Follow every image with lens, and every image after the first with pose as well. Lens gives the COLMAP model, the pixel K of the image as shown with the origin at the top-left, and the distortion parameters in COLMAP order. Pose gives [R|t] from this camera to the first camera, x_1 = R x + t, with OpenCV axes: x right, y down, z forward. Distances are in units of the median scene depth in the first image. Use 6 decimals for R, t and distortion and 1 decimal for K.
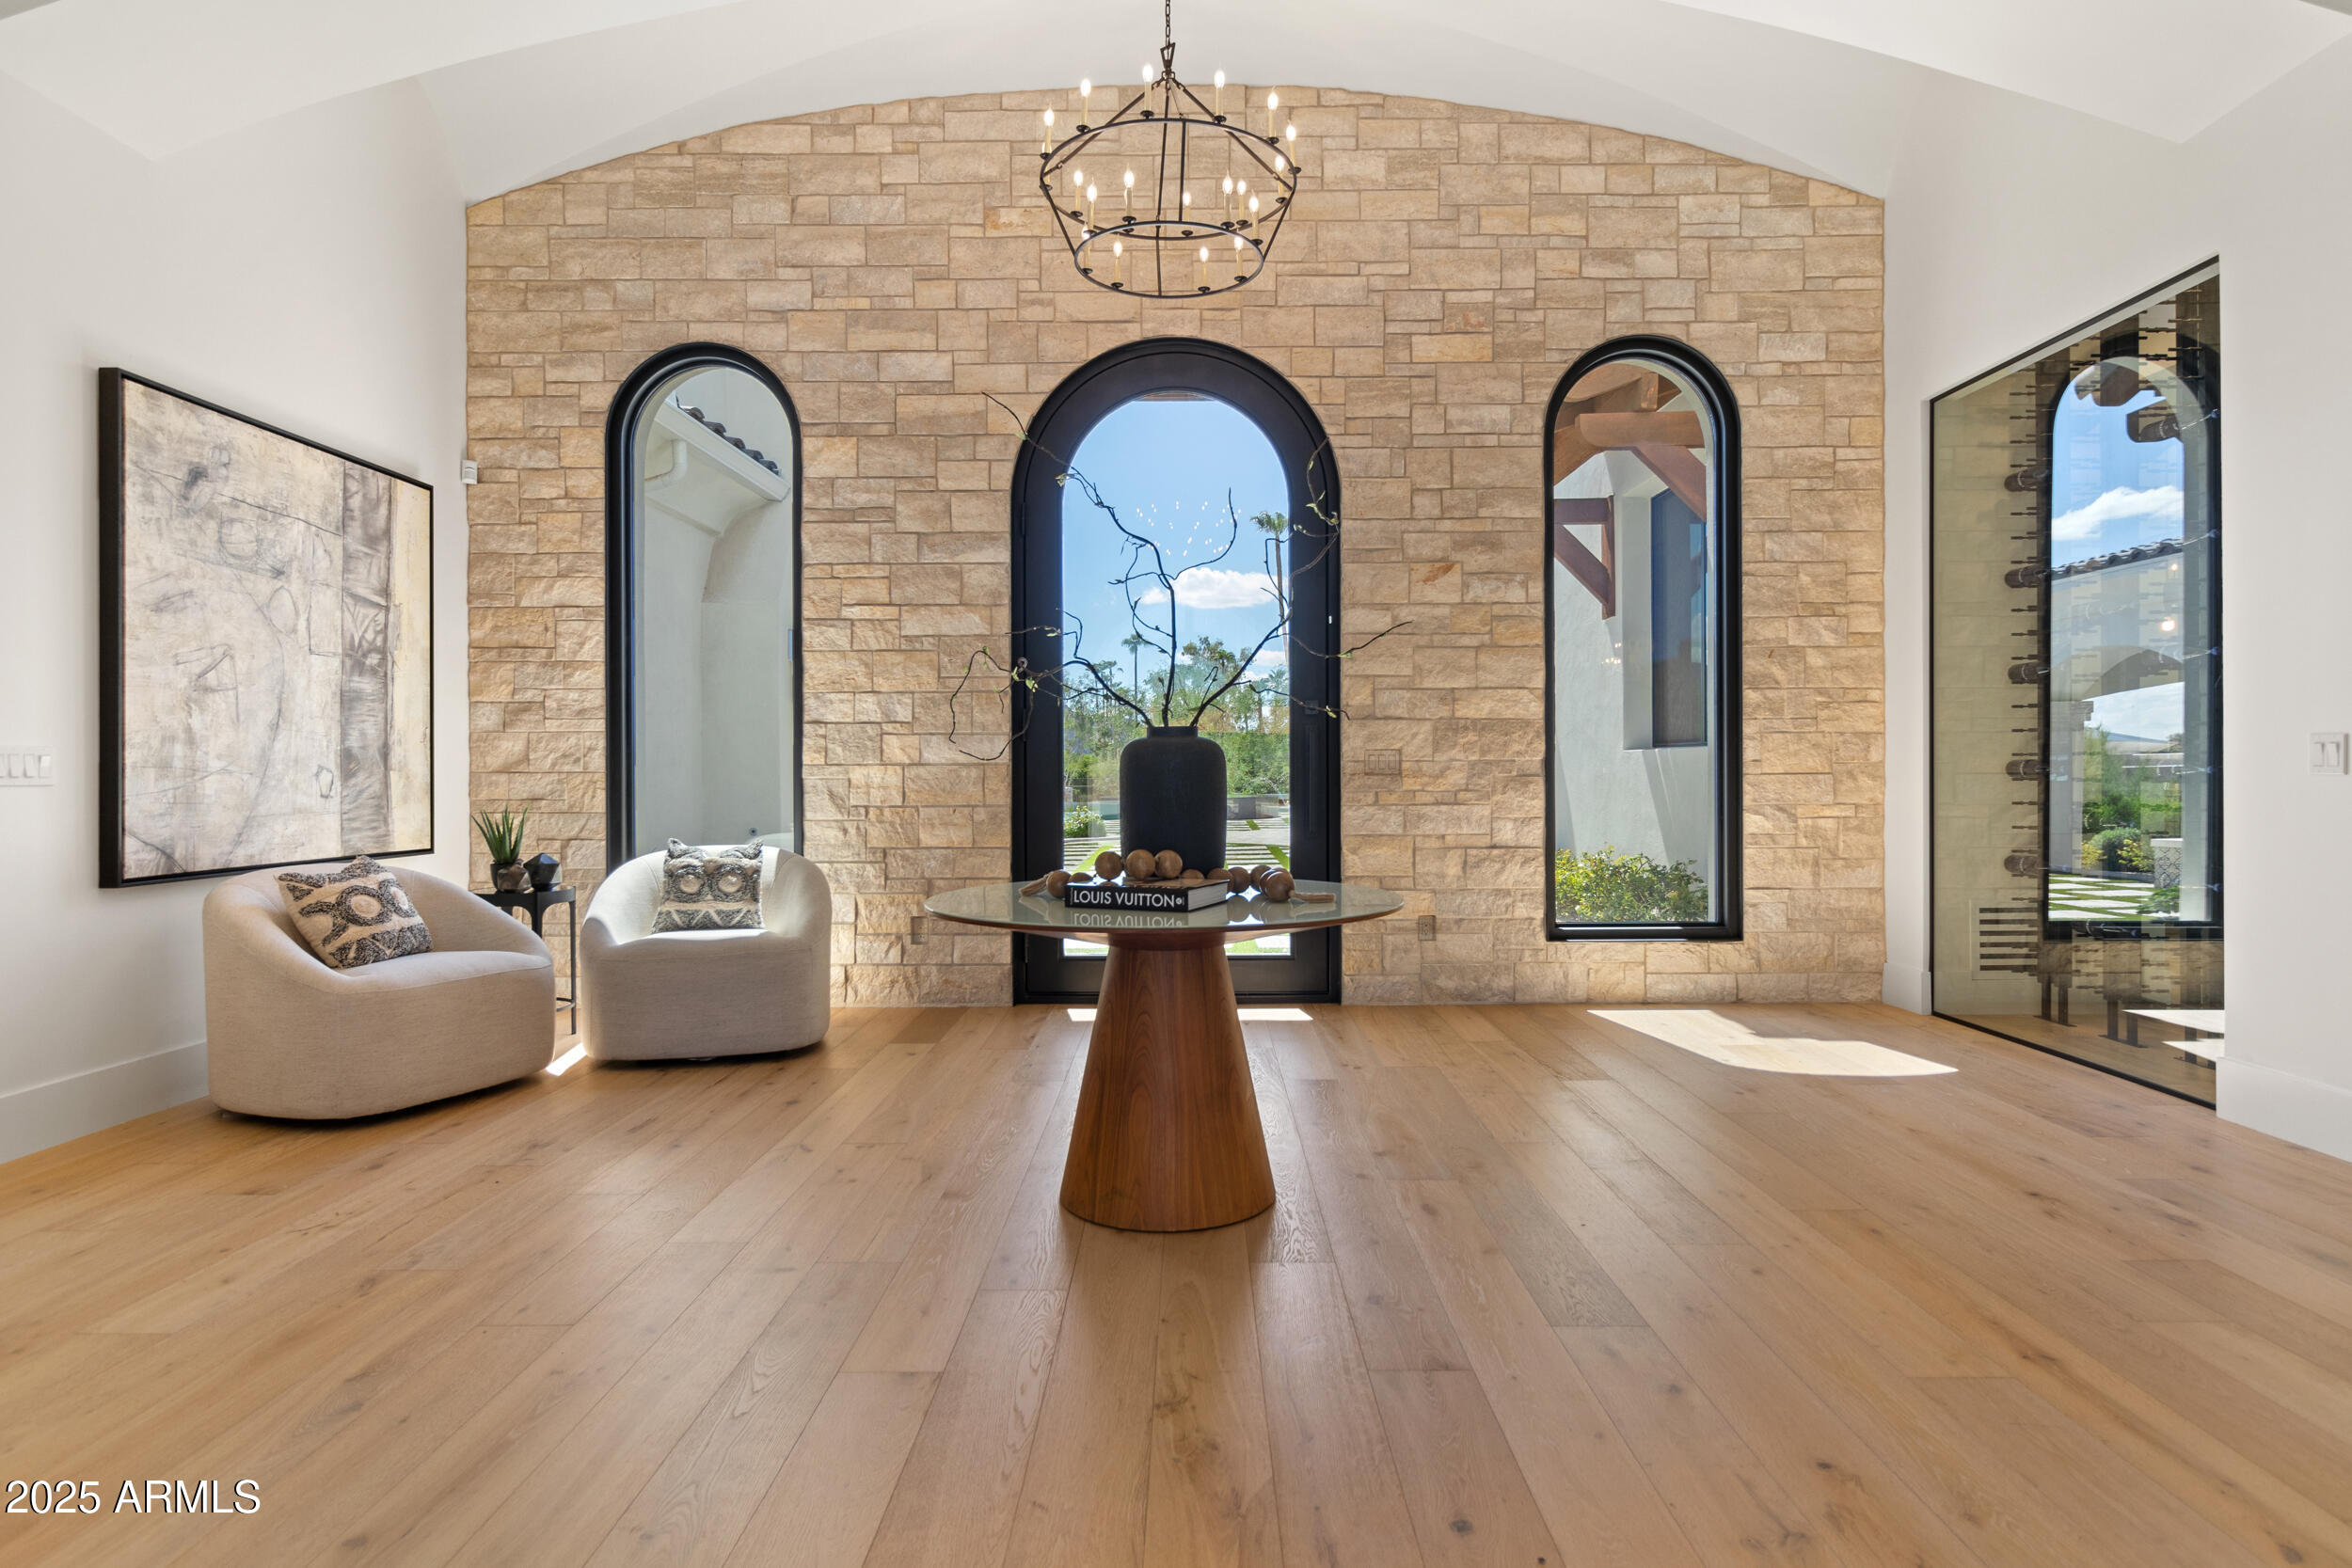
lens RADIAL K [[1249.0, 0, 1179.7], [0, 1249.0, 782.9], [0, 0, 1]] dist [-0.001243, -0.000234]
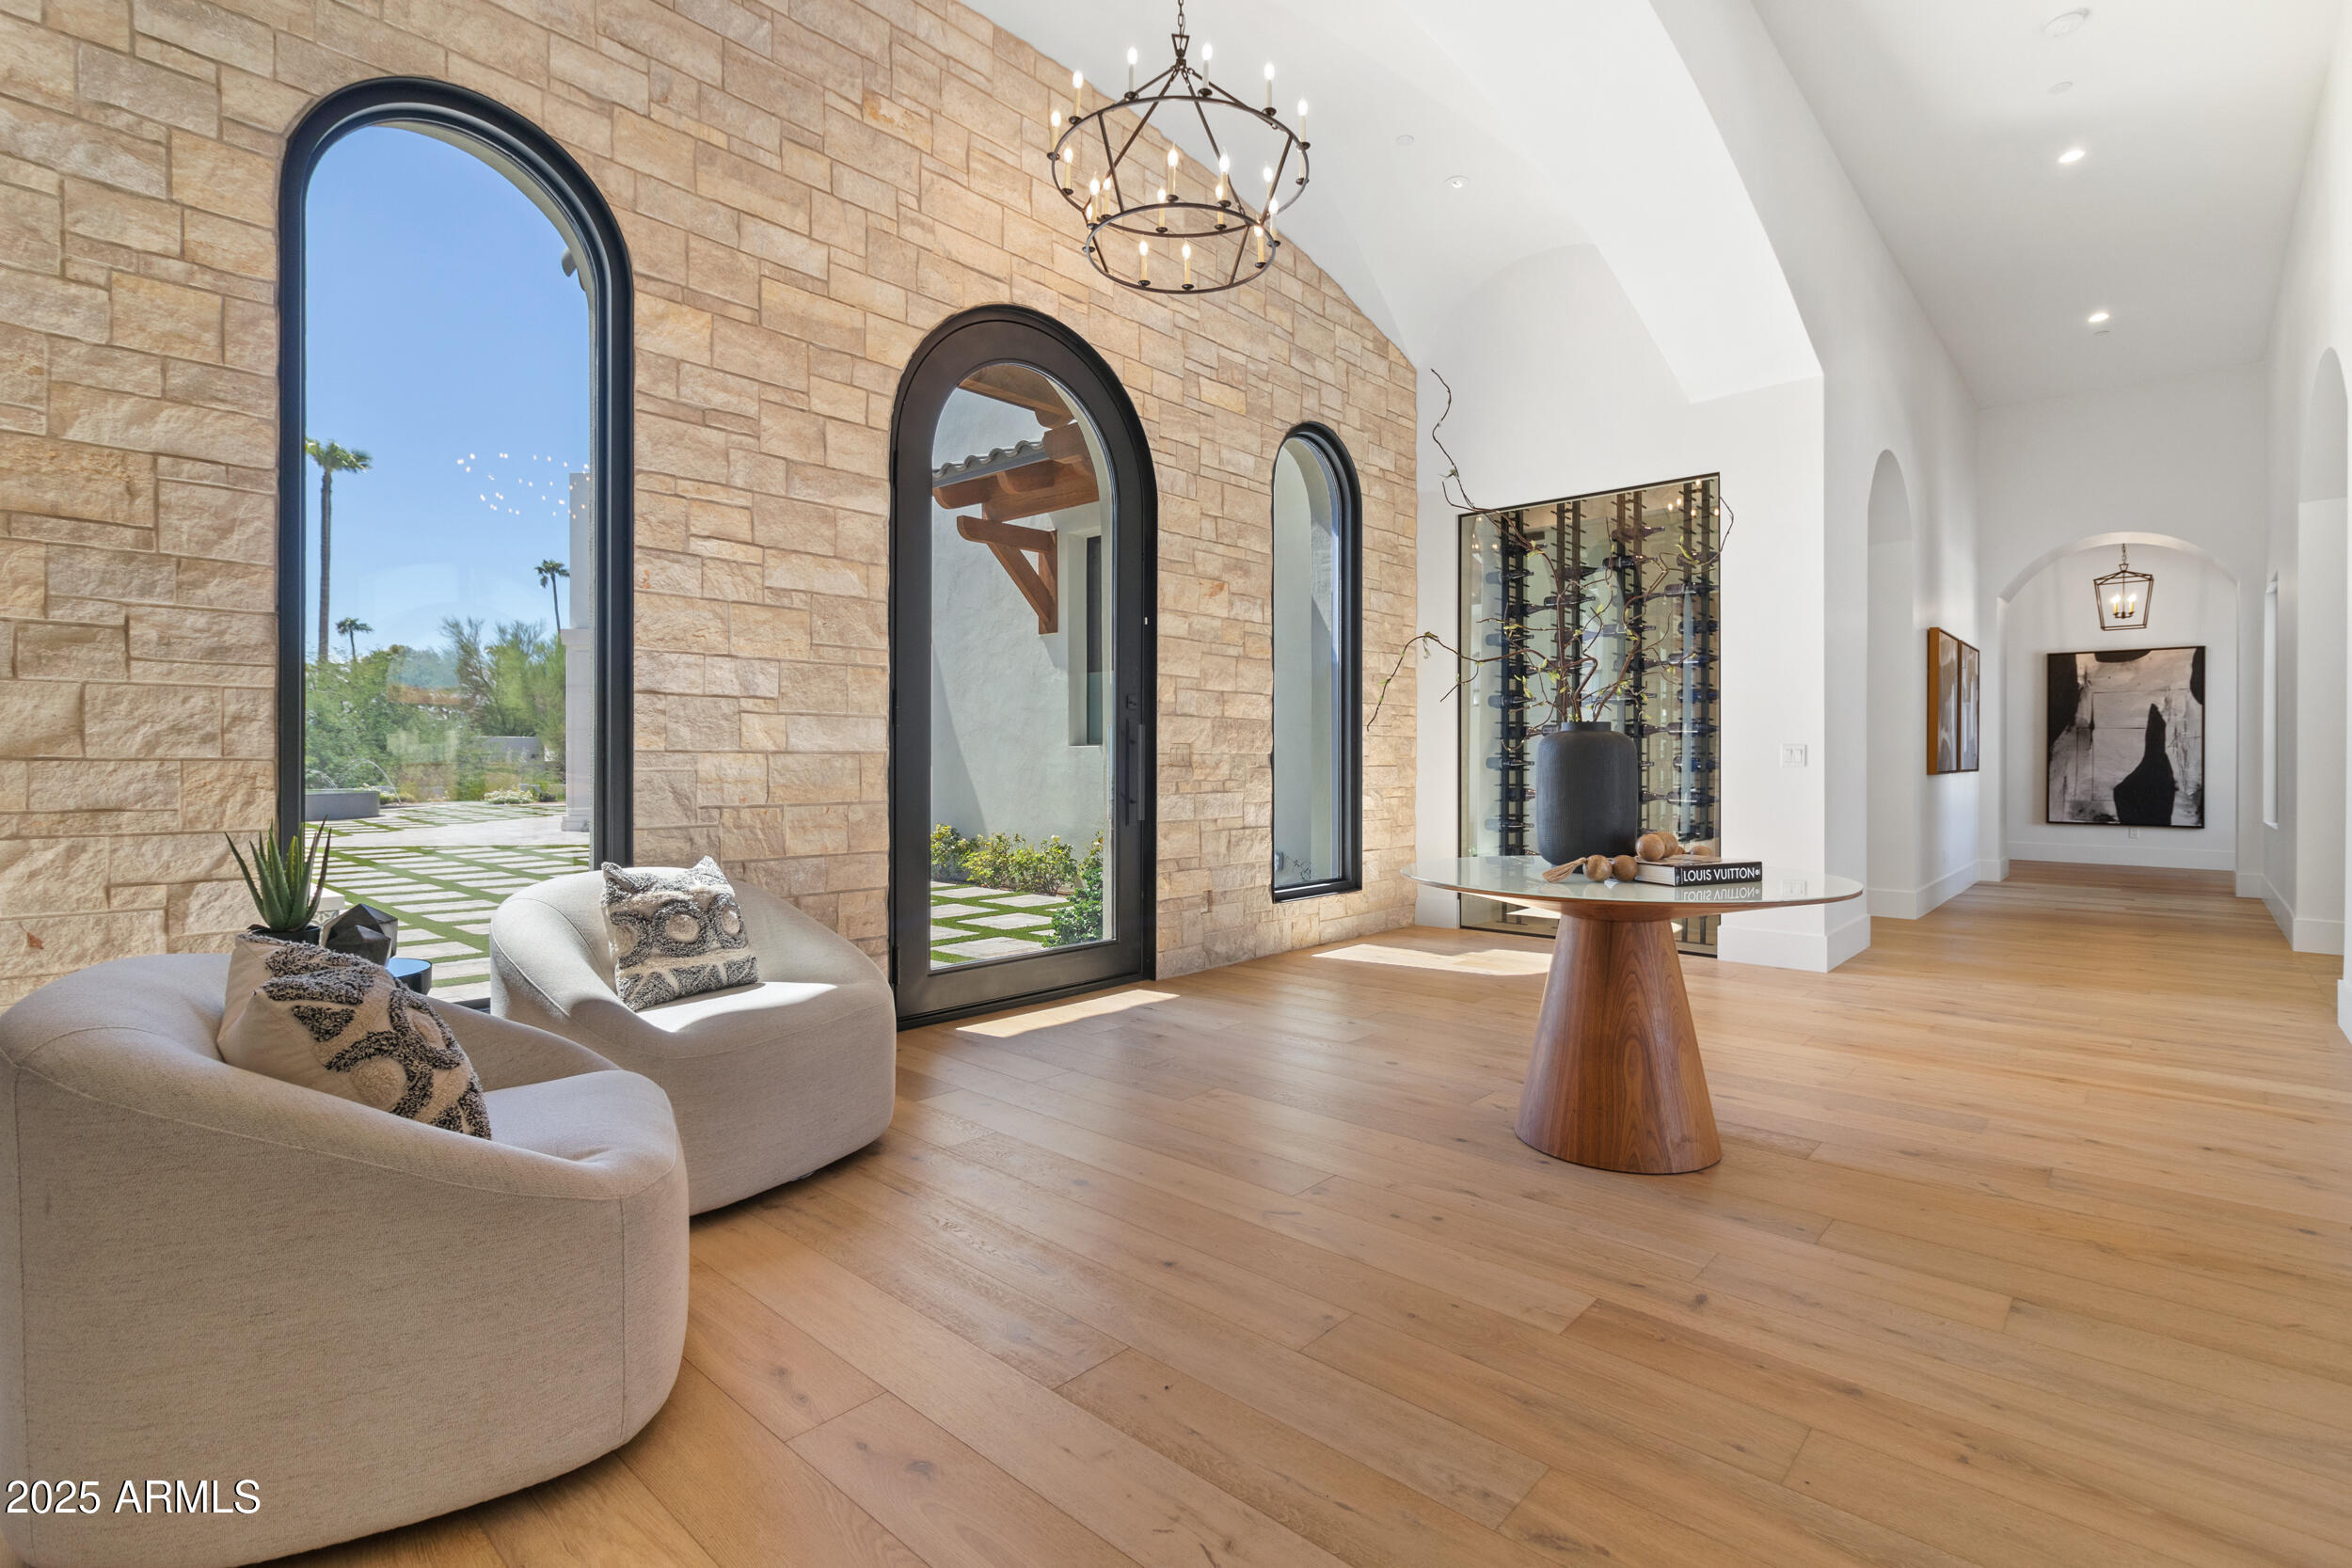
lens RADIAL K [[1098.6, 0, 1176.7], [0, 1098.6, 768.4], [0, 0, 1]] dist [0.001224, 0.000420]
pose [[0.667715, -0.000034, 0.744417, -0.562622], [0.004854, 0.999979, -0.004308, -0.000400], [-0.744401, 0.006490, 0.667701, 0.354272]]
